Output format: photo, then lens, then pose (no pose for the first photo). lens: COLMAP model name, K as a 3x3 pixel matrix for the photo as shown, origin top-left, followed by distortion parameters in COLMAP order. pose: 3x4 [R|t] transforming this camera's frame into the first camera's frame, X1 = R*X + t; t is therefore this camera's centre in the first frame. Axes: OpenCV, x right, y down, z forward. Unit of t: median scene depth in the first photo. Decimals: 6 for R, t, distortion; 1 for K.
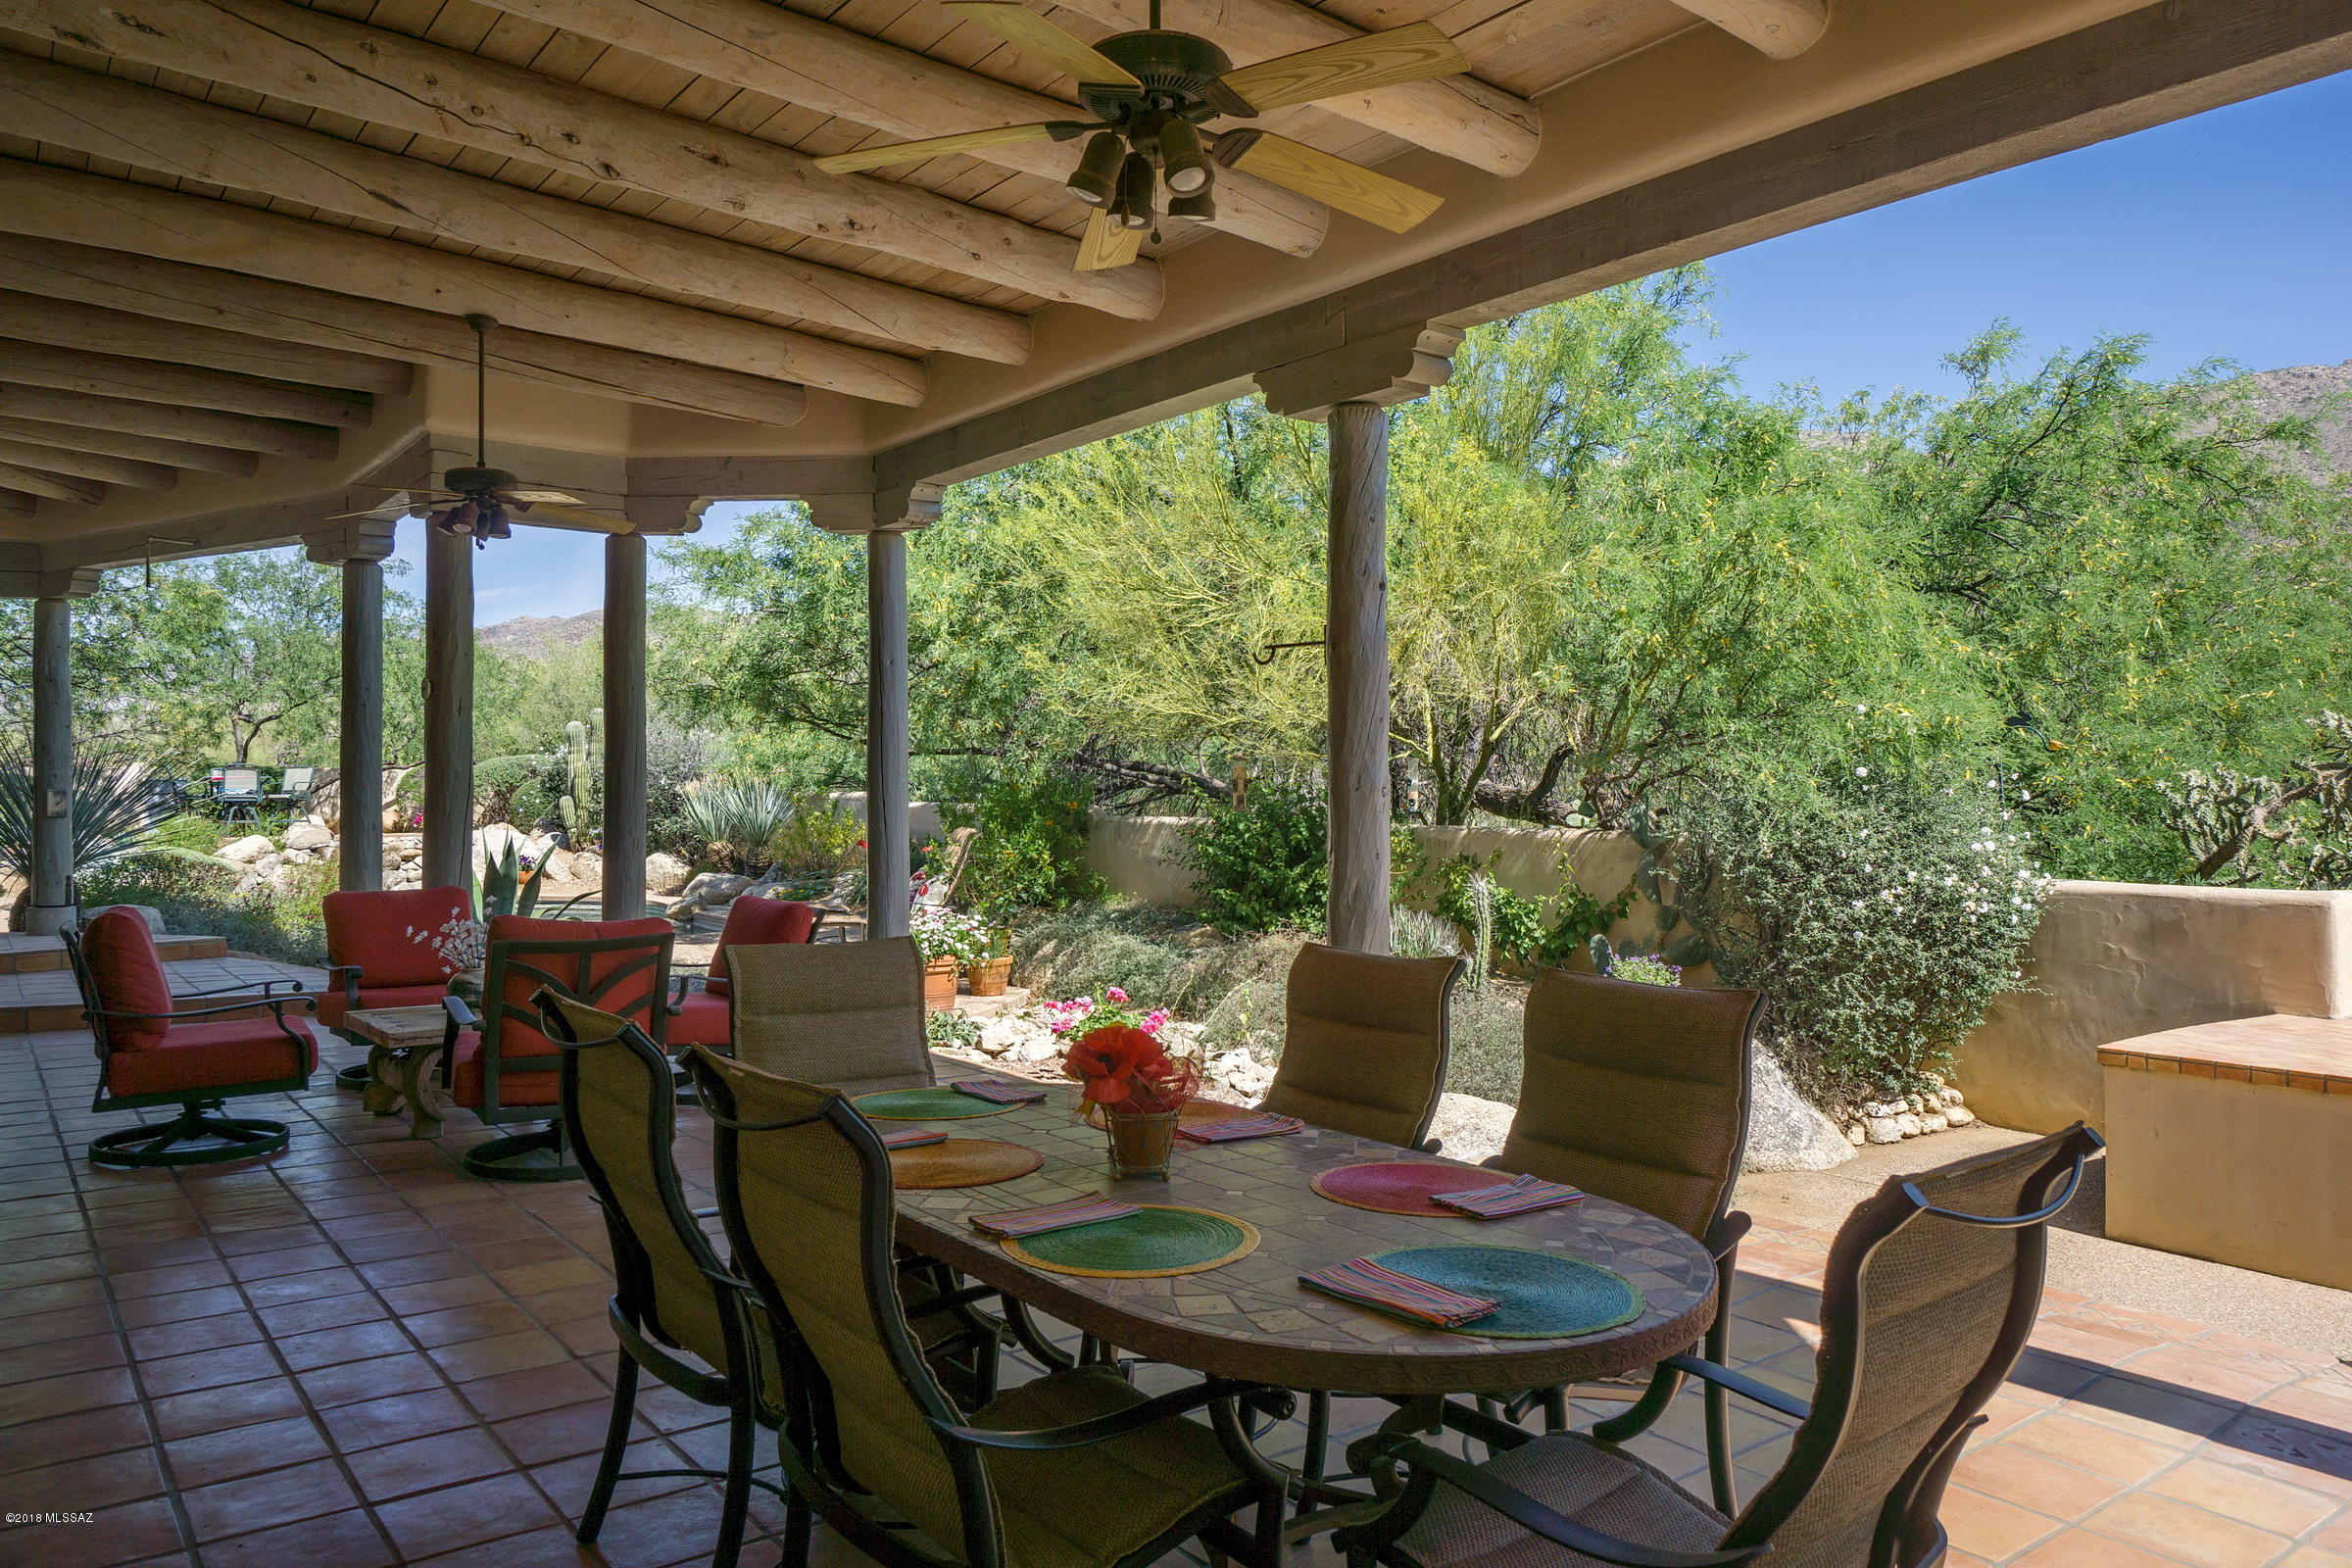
lens RADIAL K [[1552.1, 0, 1181.0], [0, 1552.1, 784.7], [0, 0, 1]] dist [0.001296, 0.001417]
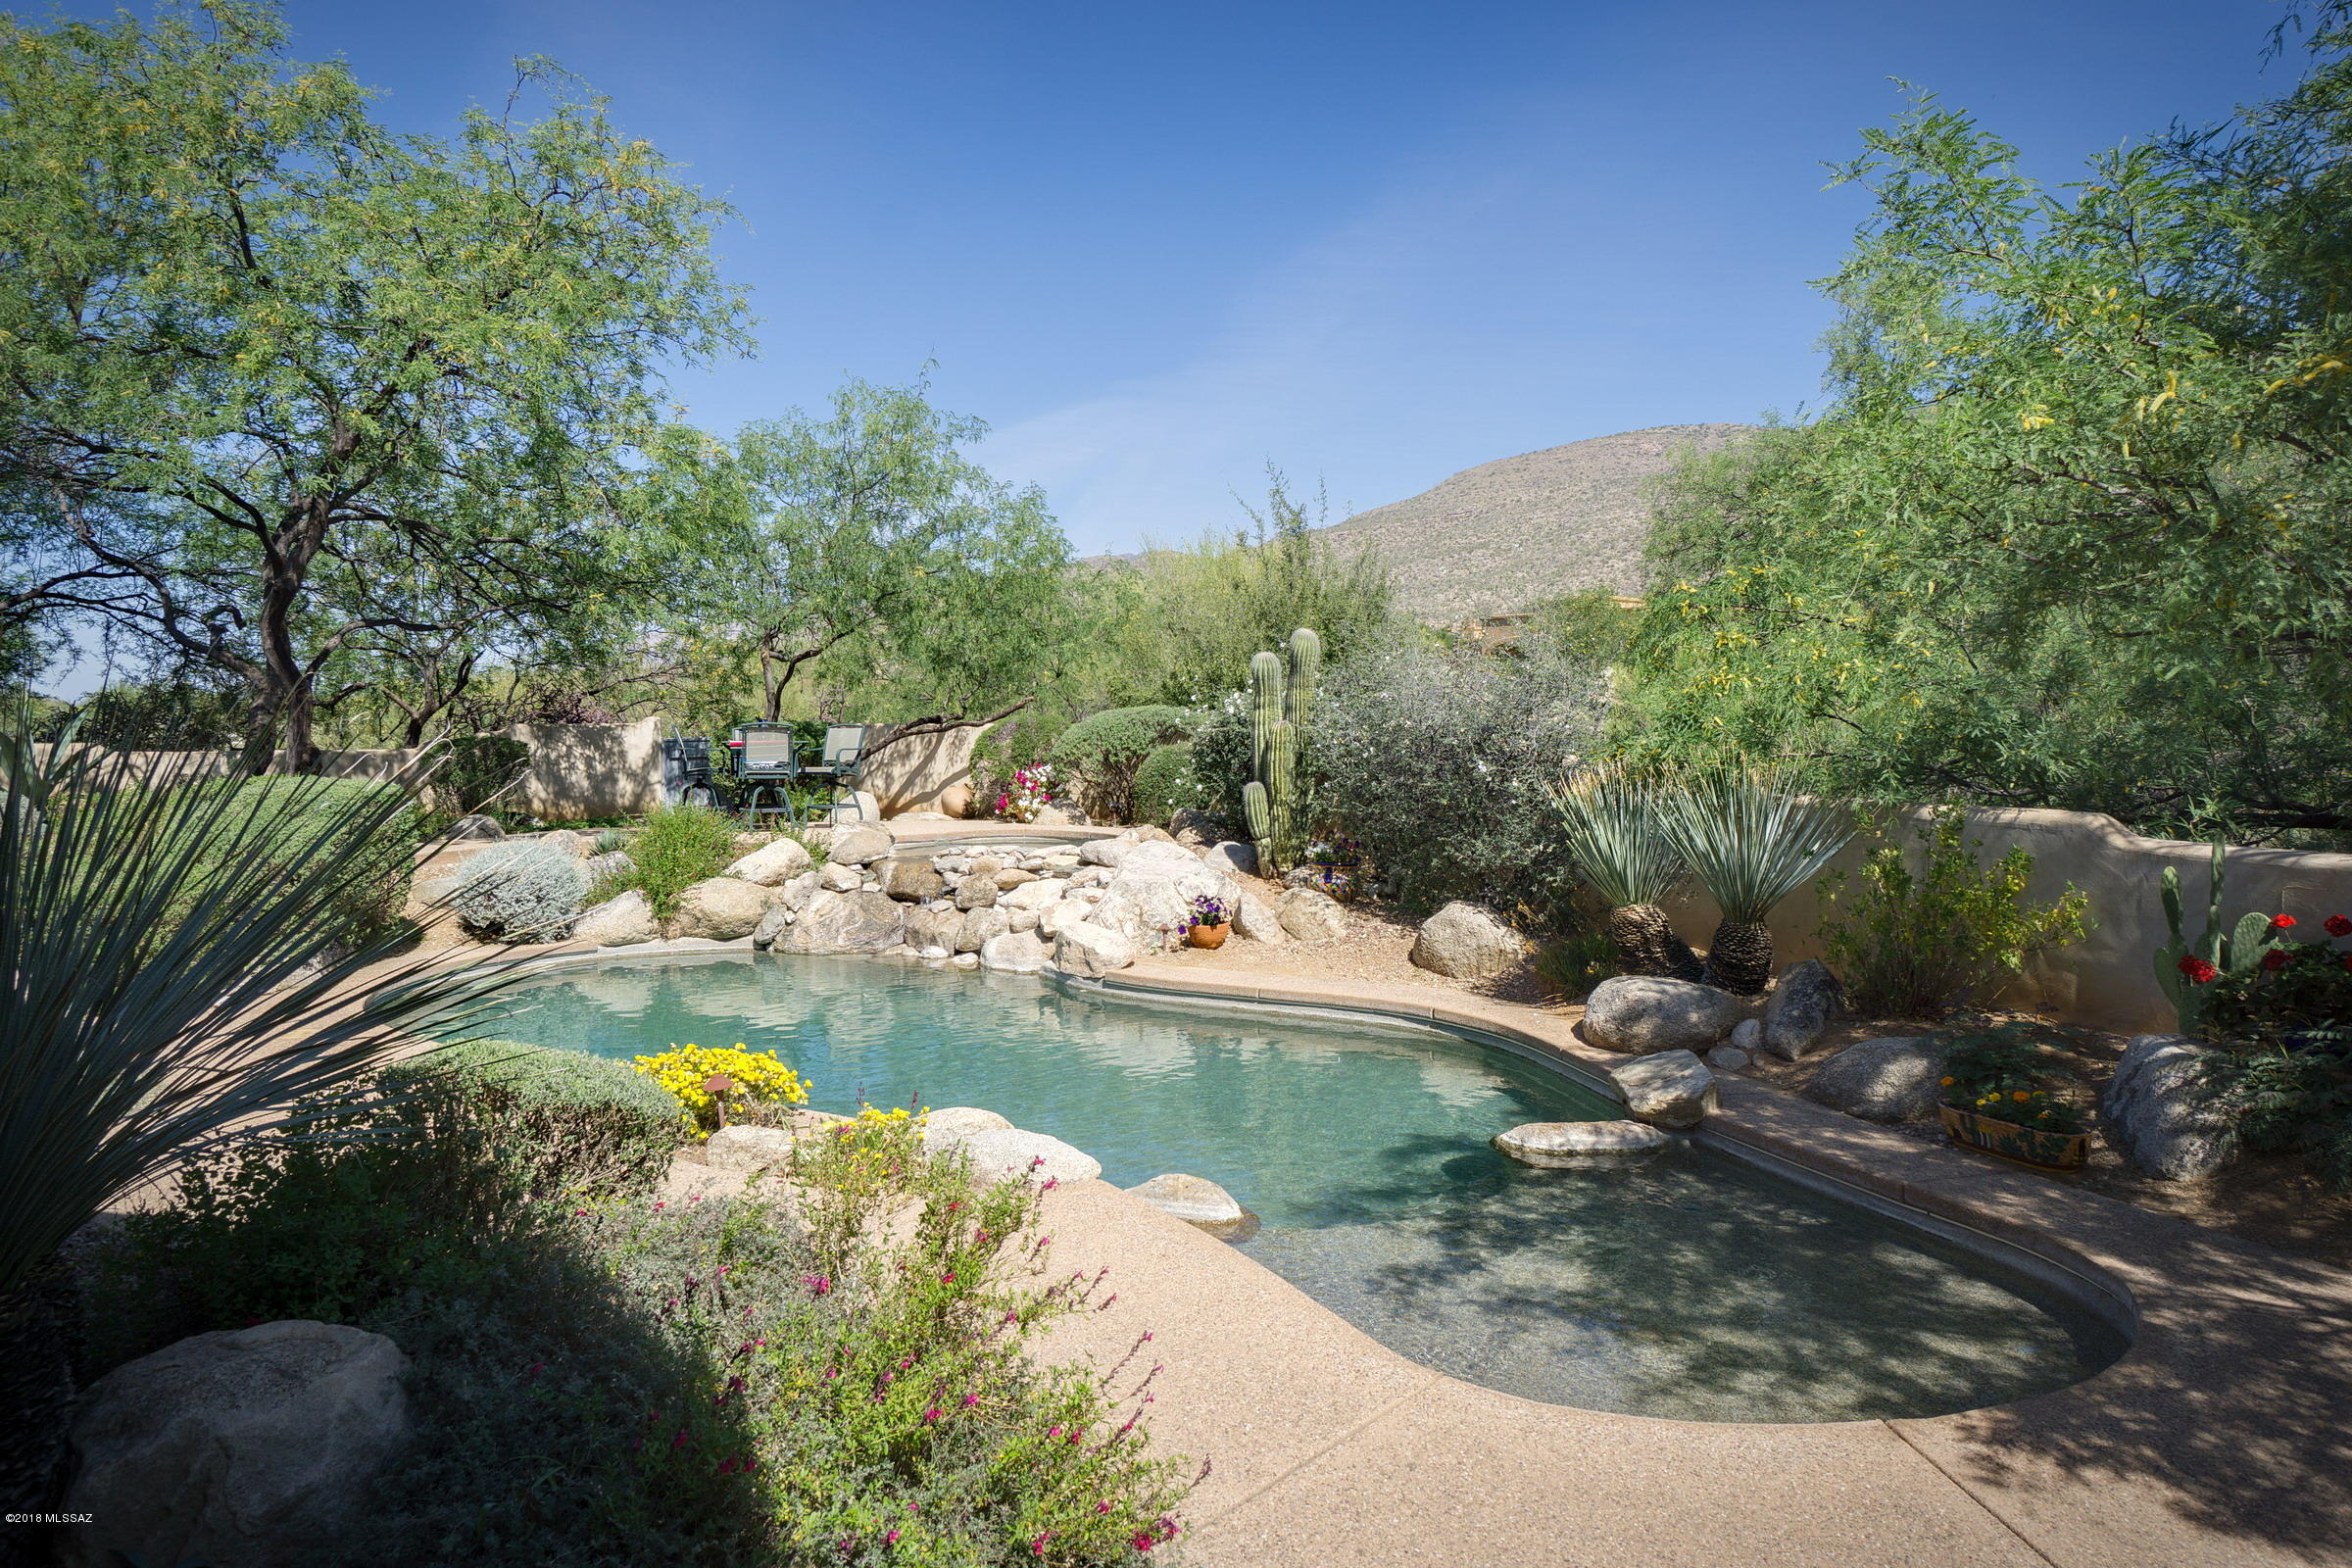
lens RADIAL K [[1552.1, 0, 1162.8], [0, 1552.1, 778.9], [0, 0, 1]] dist [0.001296, 0.001417]
pose [[0.950832, 0.012551, -0.309453, -0.246491], [-0.000283, 0.999213, 0.039658, -0.016621], [0.309707, -0.037621, 0.950087, 0.434885]]
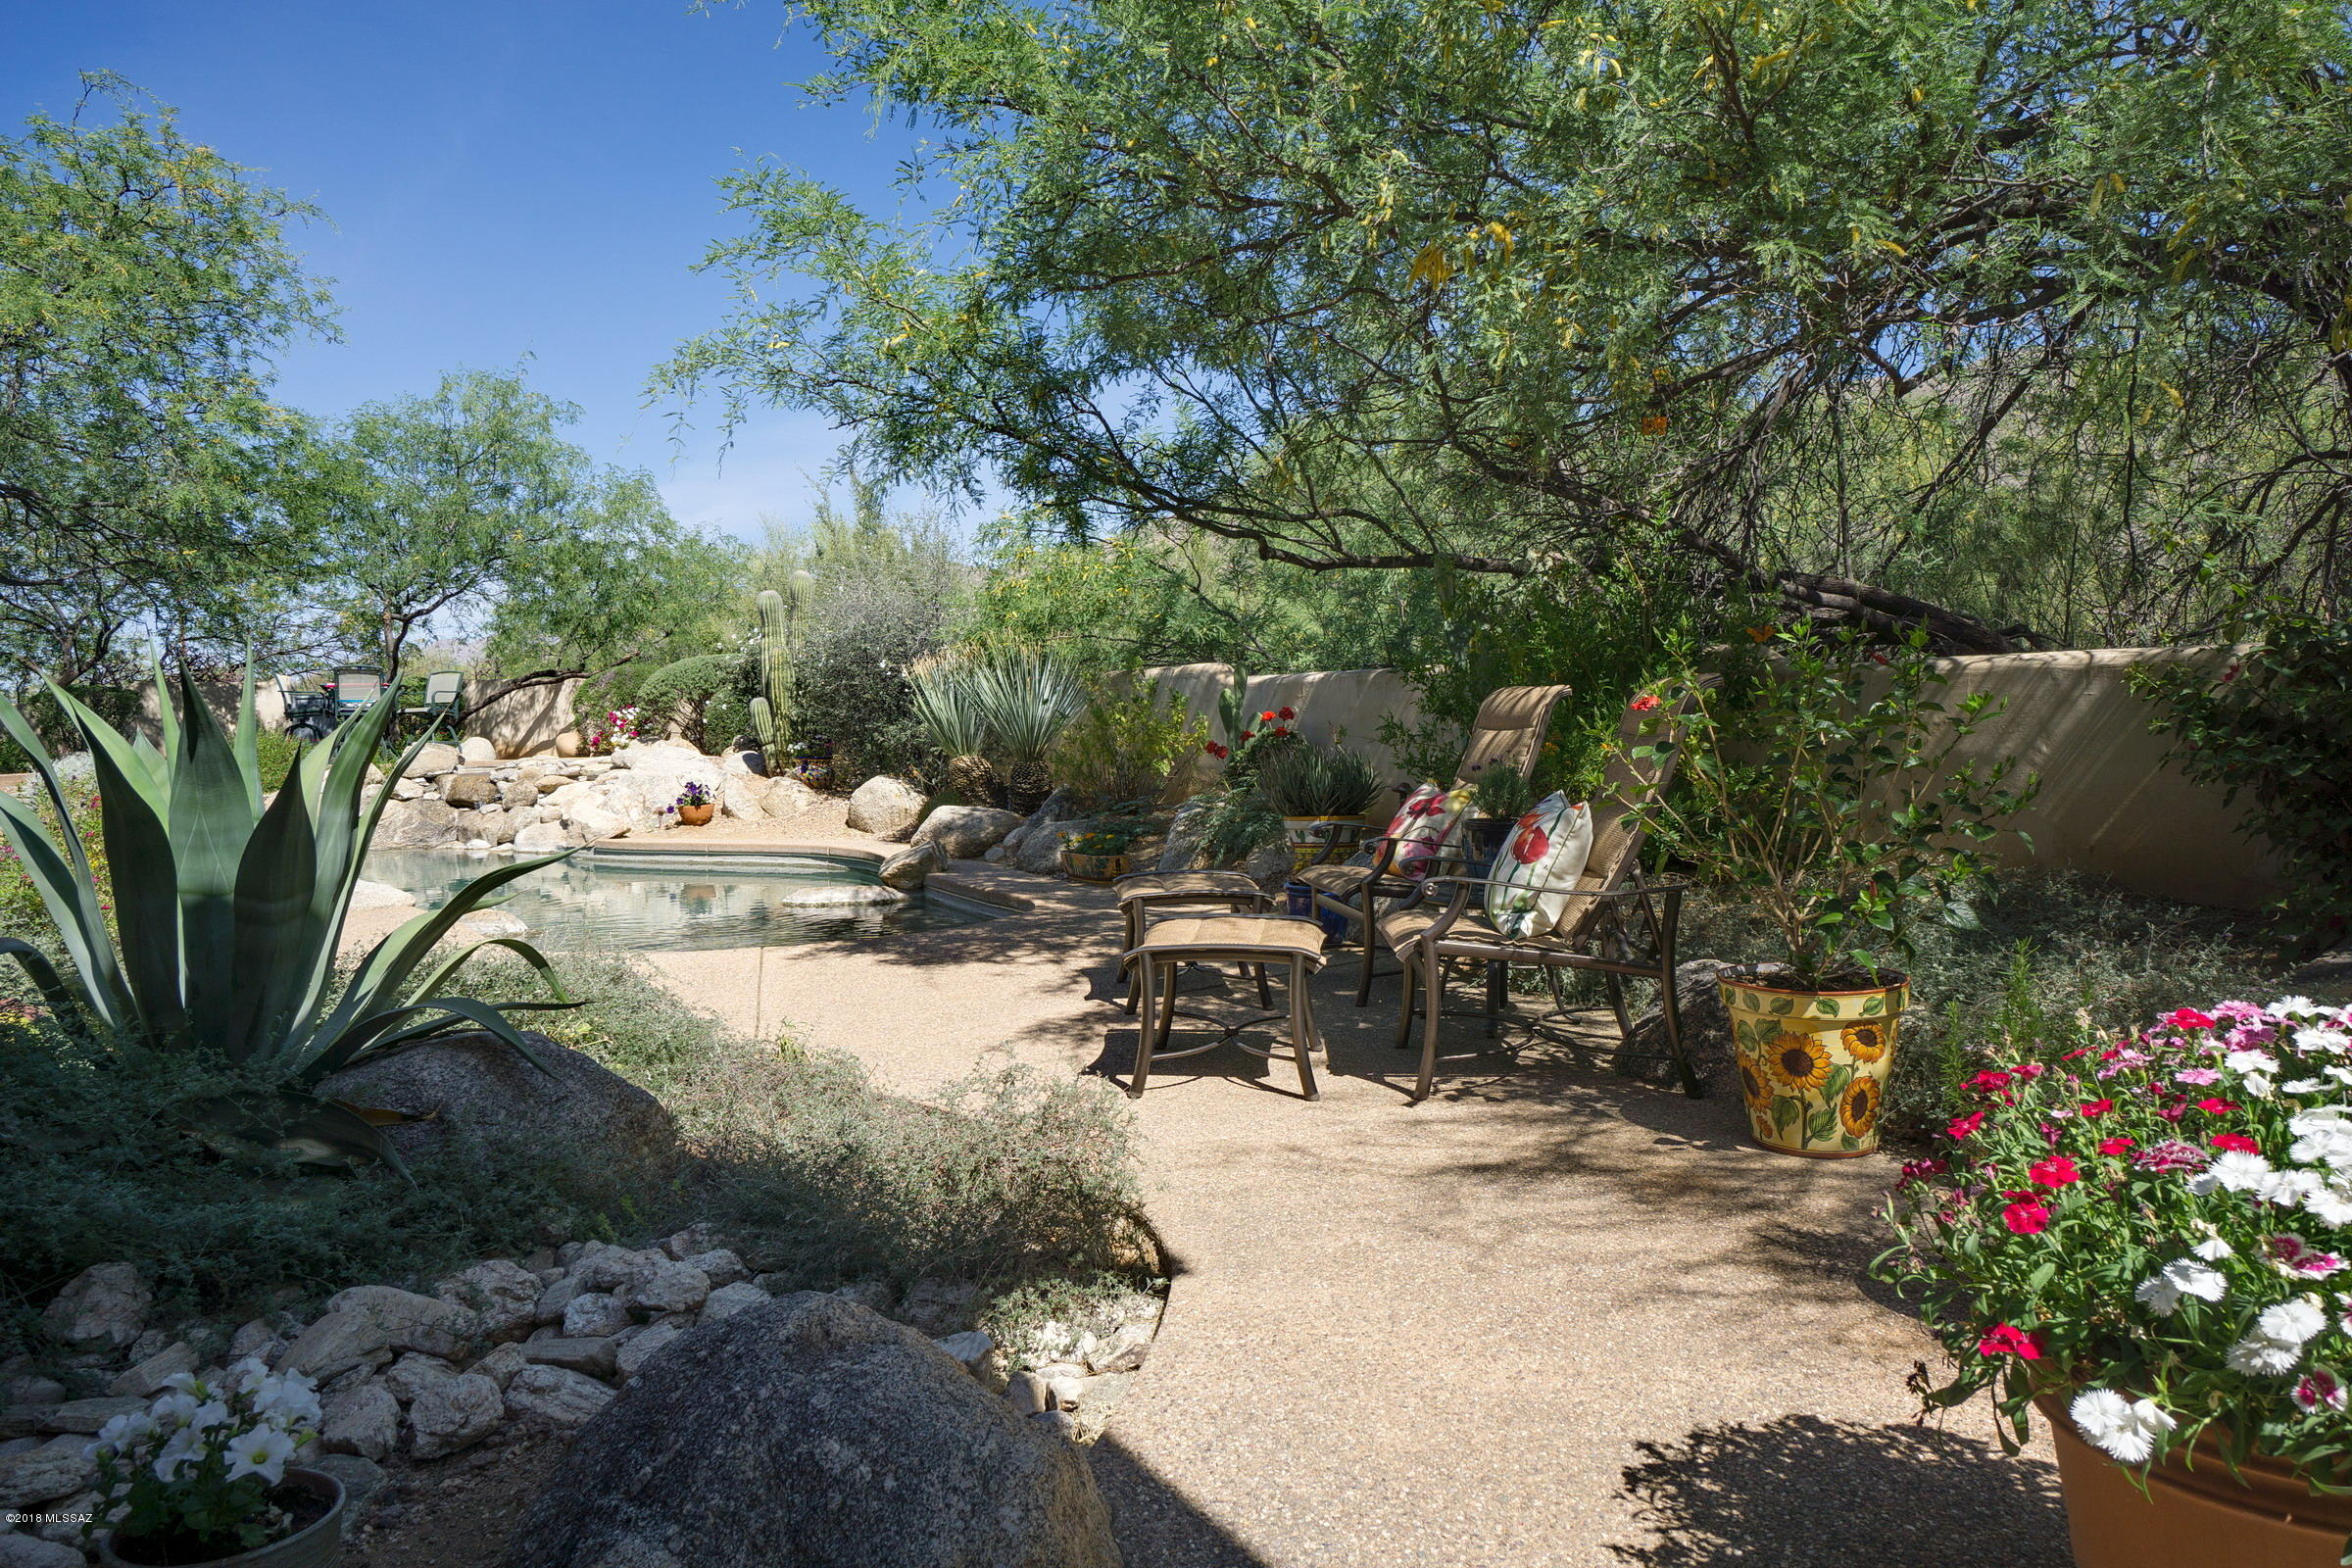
lens RADIAL K [[1496.4, 0, 1178.9], [0, 1496.4, 782.5], [0, 0, 1]] dist [-0.004823, -0.001232]
pose [[0.986891, -0.010040, -0.161076, -0.100940], [0.016770, 0.999040, 0.040474, 0.020961], [0.160515, -0.042645, 0.986112, 0.361285]]
